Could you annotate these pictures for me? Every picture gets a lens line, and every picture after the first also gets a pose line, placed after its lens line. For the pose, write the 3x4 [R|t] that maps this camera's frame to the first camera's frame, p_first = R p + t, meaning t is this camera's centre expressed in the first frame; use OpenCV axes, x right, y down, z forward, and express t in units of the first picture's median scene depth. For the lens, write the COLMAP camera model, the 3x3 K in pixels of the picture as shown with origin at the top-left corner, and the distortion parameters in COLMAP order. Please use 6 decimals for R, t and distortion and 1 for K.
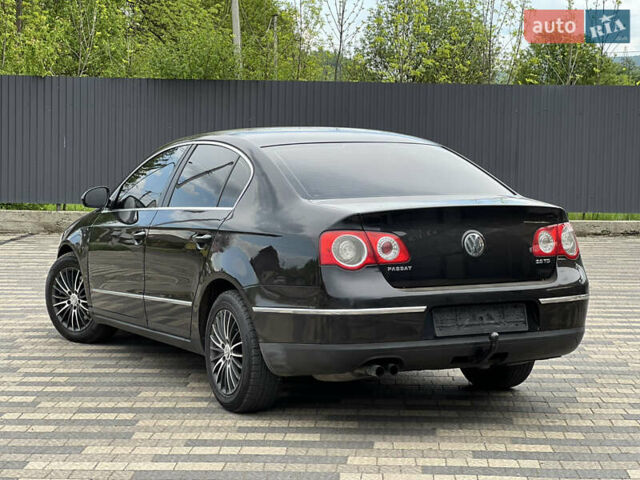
lens RADIAL K [[1415.6, 0, 320.0], [0, 1415.6, 240.0], [0, 0, 1]] dist [0.213306, -0.345351]
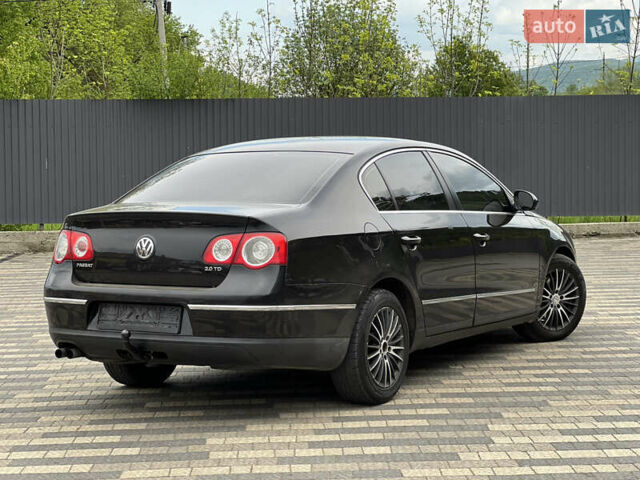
lens RADIAL K [[1415.6, 0, 320.0], [0, 1415.6, 240.0], [0, 0, 1]] dist [0.213306, -0.345351]
pose [[0.996847, -0.031488, 0.072836, -0.166166], [0.032468, 0.999397, -0.012301, 0.014831], [-0.072405, 0.014627, 0.997268, -0.096768]]
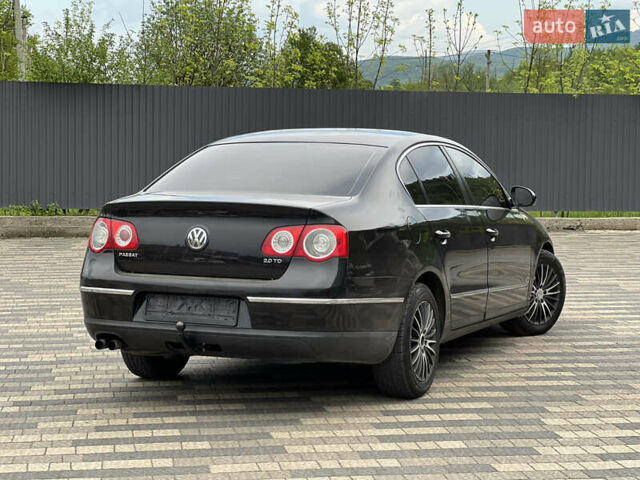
lens RADIAL K [[1415.6, 0, 320.0], [0, 1415.6, 240.0], [0, 0, 1]] dist [0.213306, -0.345351]
pose [[0.980538, -0.016145, 0.195666, -0.327797], [0.016838, 0.999856, -0.001878, 0.008398], [-0.195607, 0.005136, 0.980669, -0.068852]]
